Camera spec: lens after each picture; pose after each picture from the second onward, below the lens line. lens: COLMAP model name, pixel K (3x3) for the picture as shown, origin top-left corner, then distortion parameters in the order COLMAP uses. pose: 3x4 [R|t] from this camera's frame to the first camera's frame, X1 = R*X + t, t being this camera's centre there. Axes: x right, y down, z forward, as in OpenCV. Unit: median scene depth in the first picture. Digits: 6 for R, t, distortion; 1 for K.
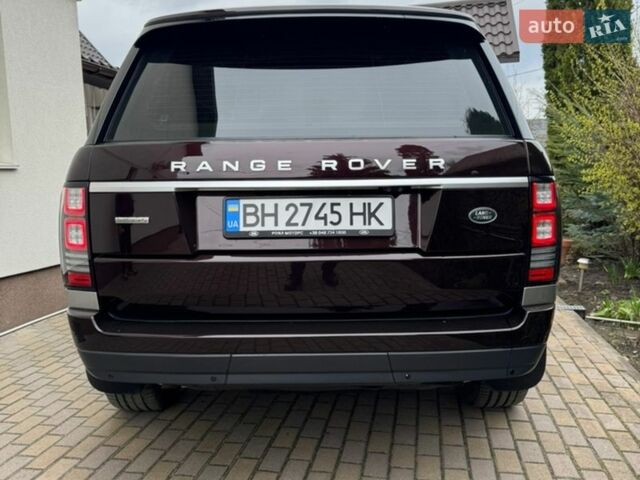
lens RADIAL K [[605.0, 0, 318.7], [0, 605.0, 238.0], [0, 0, 1]] dist [-0.008831, 0.000000]
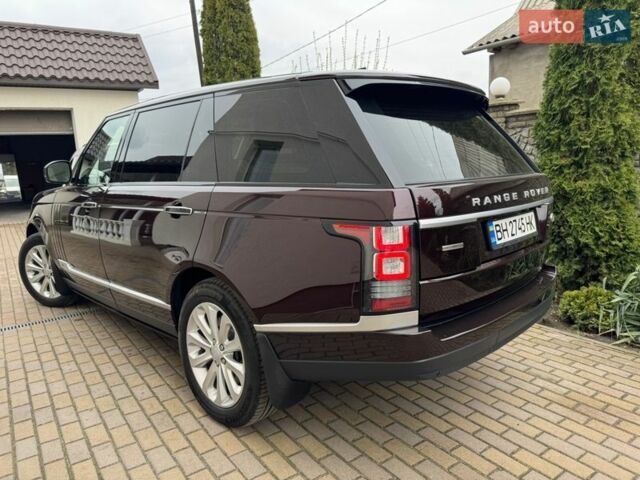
lens RADIAL K [[454.5, 0, 320.4], [0, 454.5, 241.3], [0, 0, 1]] dist [0.000297, -0.002430]
pose [[0.704916, -0.127729, 0.697696, -0.893918], [0.094700, 0.991794, 0.085890, -0.113619], [-0.702941, 0.005526, 0.711227, 0.401695]]
